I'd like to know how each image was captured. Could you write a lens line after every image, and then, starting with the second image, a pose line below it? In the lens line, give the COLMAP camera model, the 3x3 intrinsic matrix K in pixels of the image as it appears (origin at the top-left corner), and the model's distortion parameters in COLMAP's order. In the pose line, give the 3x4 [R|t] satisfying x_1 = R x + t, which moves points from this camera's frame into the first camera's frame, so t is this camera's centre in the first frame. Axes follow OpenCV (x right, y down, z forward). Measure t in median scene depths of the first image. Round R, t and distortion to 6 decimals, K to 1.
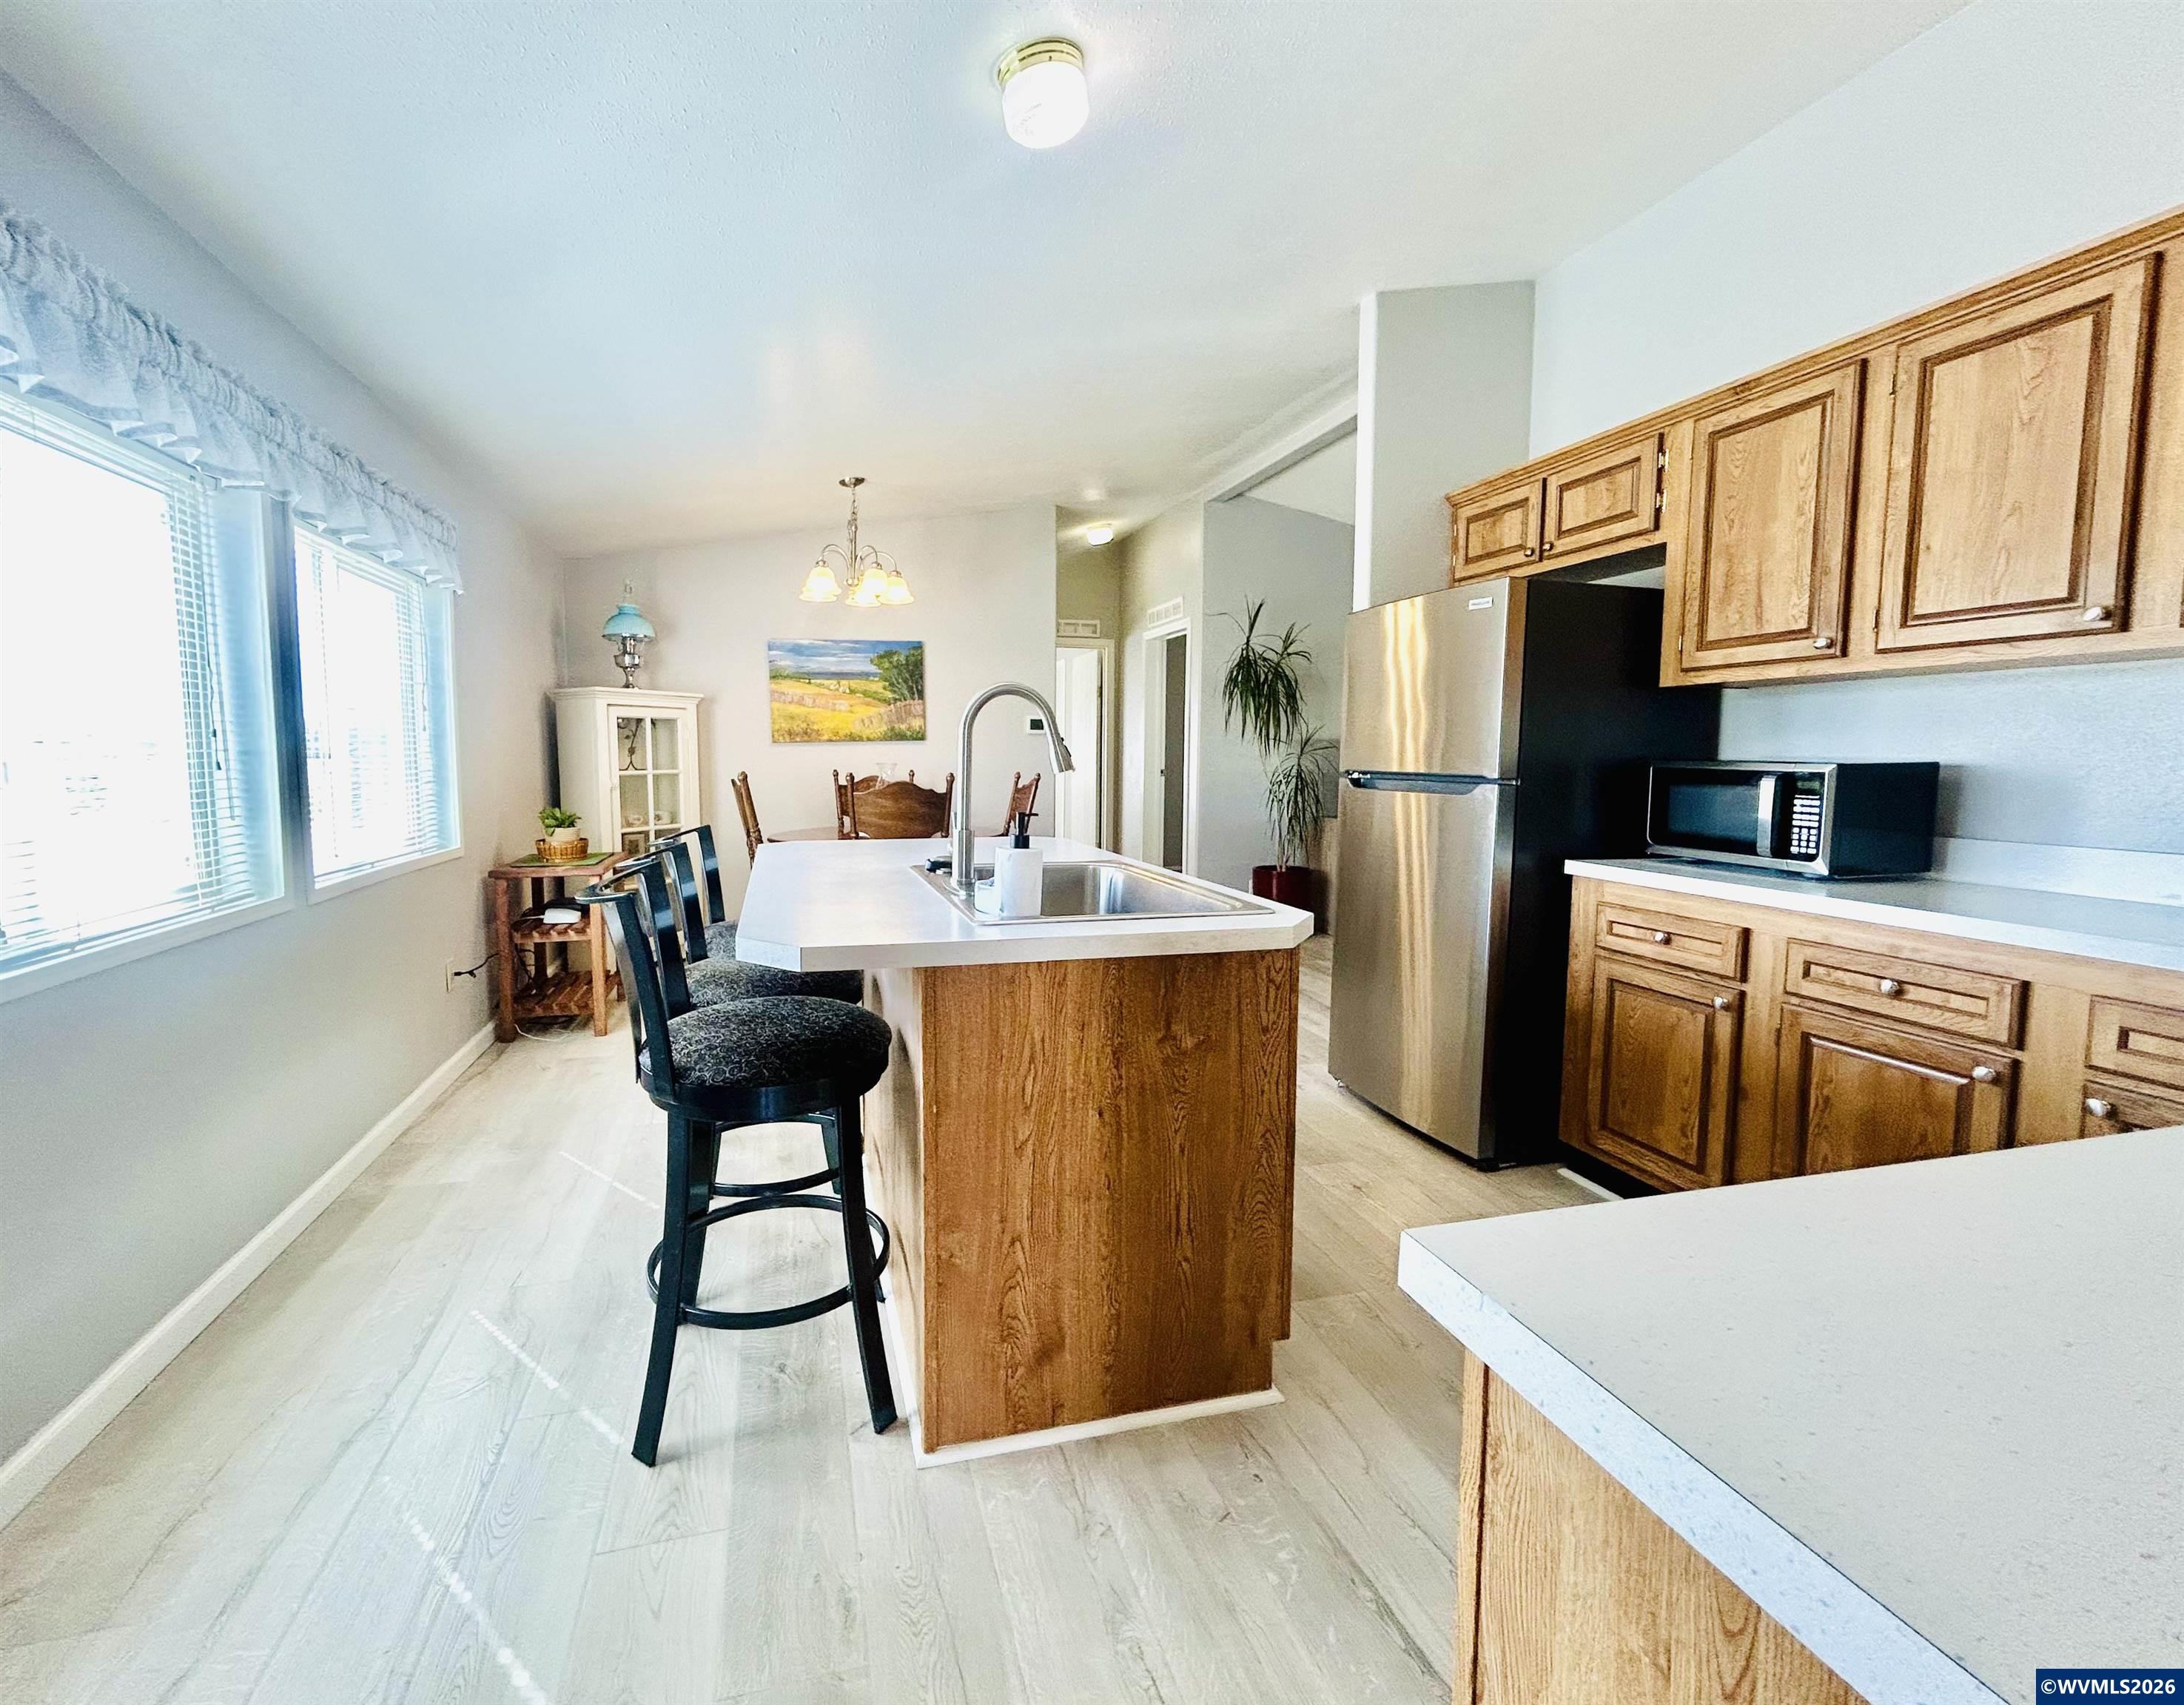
lens RADIAL K [[1003.9, 0, 1082.3], [0, 1003.9, 844.1], [0, 0, 1]] dist [0.001081, 0.000364]
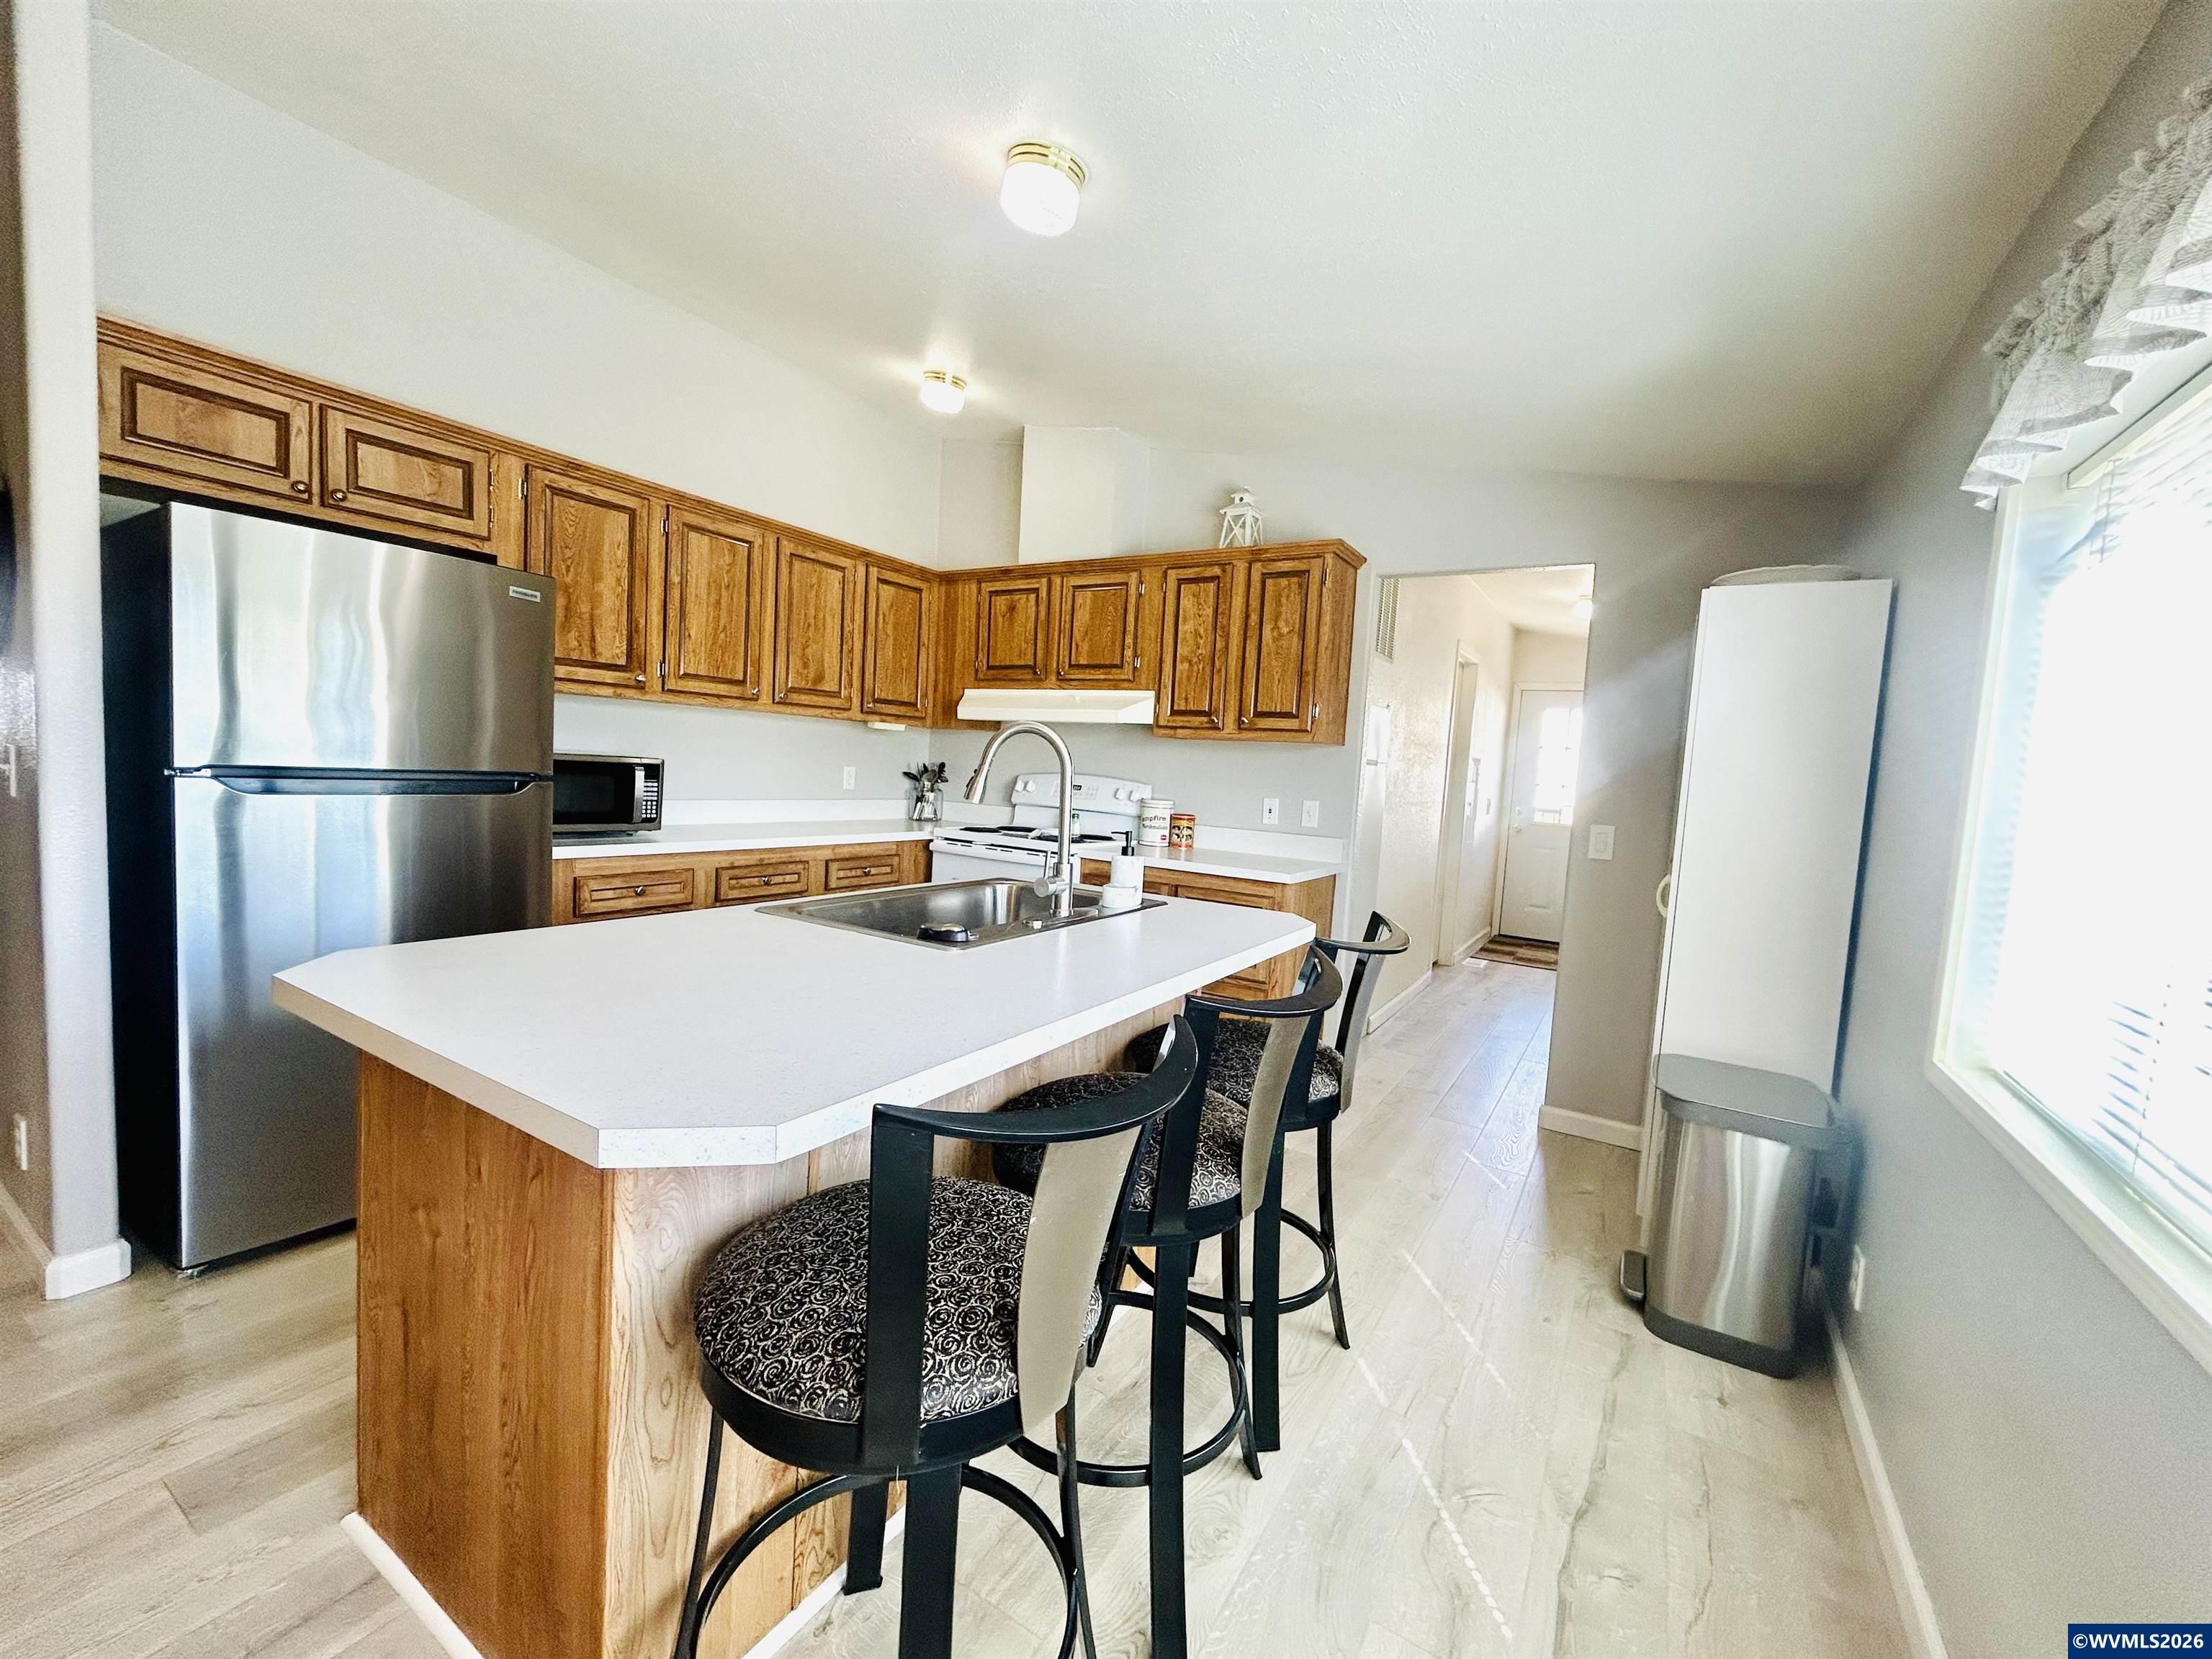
lens RADIAL K [[894.7, 0, 1100.4], [0, 894.7, 827.5], [0, 0, 1]] dist [-0.000881, -0.000031]
pose [[-0.673429, -0.092668, 0.733421, -0.347884], [0.006997, 0.991269, 0.131672, -0.071076], [-0.739219, 0.093804, -0.666901, 0.665387]]
